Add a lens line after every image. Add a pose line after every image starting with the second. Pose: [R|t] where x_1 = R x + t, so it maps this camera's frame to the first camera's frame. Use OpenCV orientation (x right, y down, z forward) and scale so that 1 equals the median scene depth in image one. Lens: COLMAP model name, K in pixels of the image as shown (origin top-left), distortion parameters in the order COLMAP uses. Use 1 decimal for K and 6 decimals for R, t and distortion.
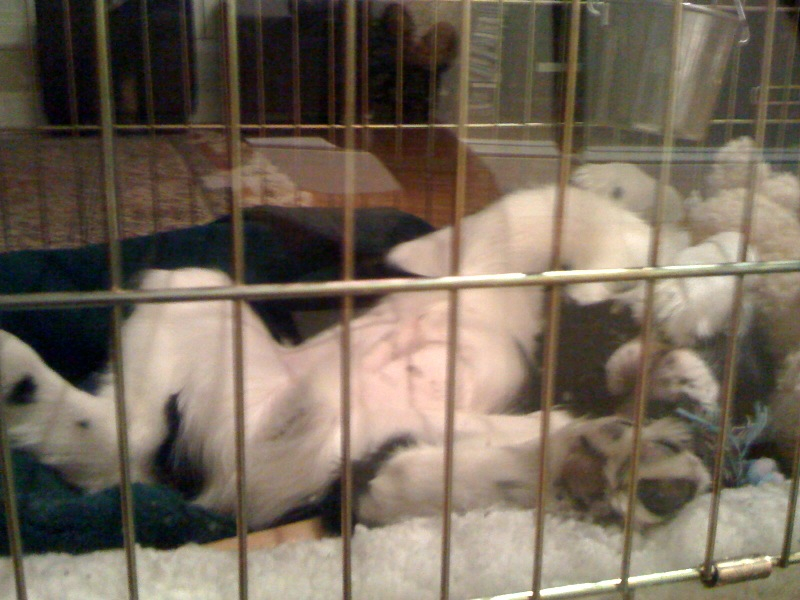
lens RADIAL K [[783.5, 0, 400.0], [0, 783.5, 300.0], [0, 0, 1]] dist [0.019304, -0.154899]
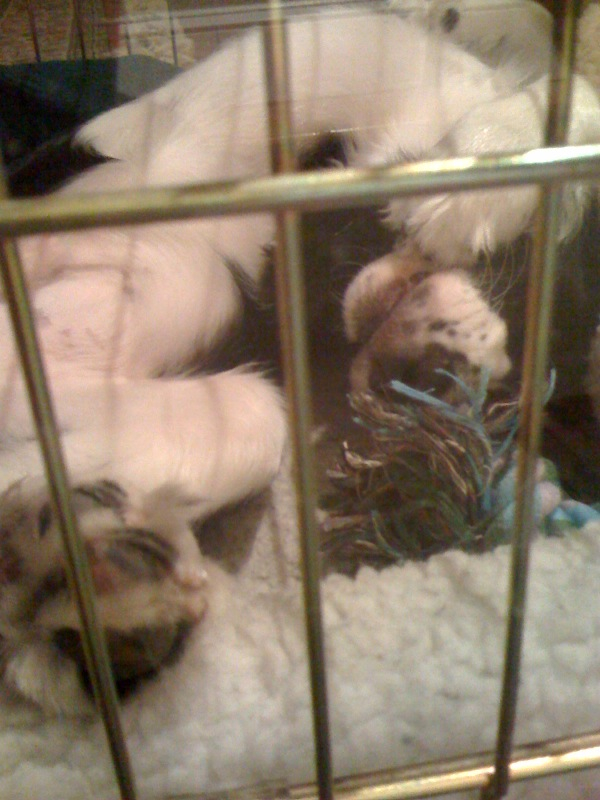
lens RADIAL K [[783.5, 0, 300.0], [0, 783.5, 400.0], [0, 0, 1]] dist [0.019304, -0.154899]
pose [[0.995352, -0.015826, -0.094995, 0.305276], [0.041900, 0.959315, 0.279213, -0.020671], [0.086711, -0.281896, 0.955519, 0.357290]]
